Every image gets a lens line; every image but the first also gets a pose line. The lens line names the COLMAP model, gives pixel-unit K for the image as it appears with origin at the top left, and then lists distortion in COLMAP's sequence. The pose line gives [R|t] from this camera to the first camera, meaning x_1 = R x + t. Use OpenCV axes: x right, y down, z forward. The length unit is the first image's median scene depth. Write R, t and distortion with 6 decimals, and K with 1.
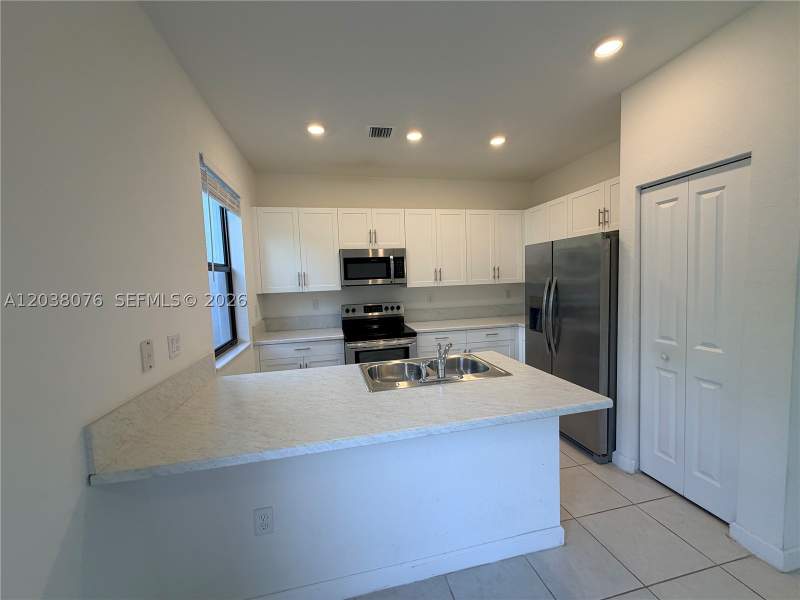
lens RADIAL K [[318.8, 0, 400.3], [0, 318.8, 300.2], [0, 0, 1]] dist [-0.000160, 0.000058]
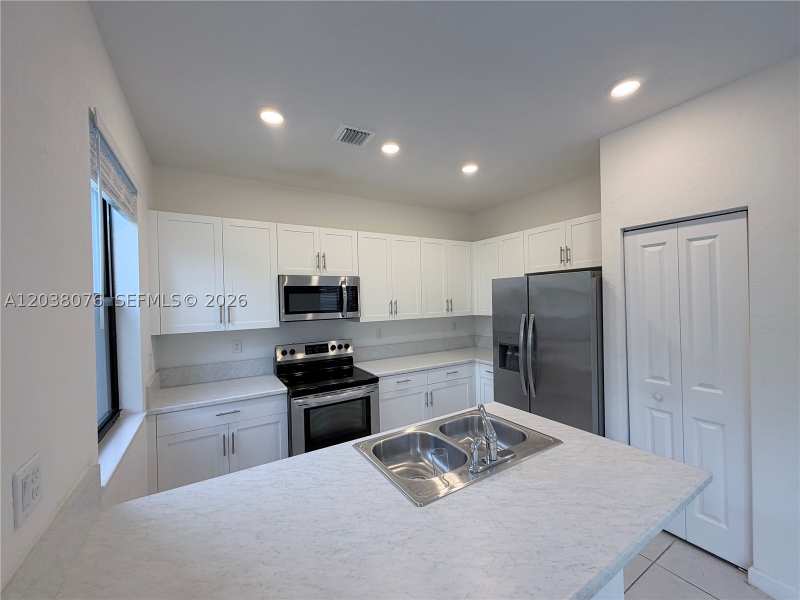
lens RADIAL K [[318.8, 0, 400.8], [0, 318.8, 300.3], [0, 0, 1]] dist [-0.000160, 0.000058]
pose [[0.947053, 0.012699, 0.320827, -0.175766], [0.011615, 0.997209, -0.073756, -0.040949], [-0.320868, 0.073577, 0.944262, 0.191263]]
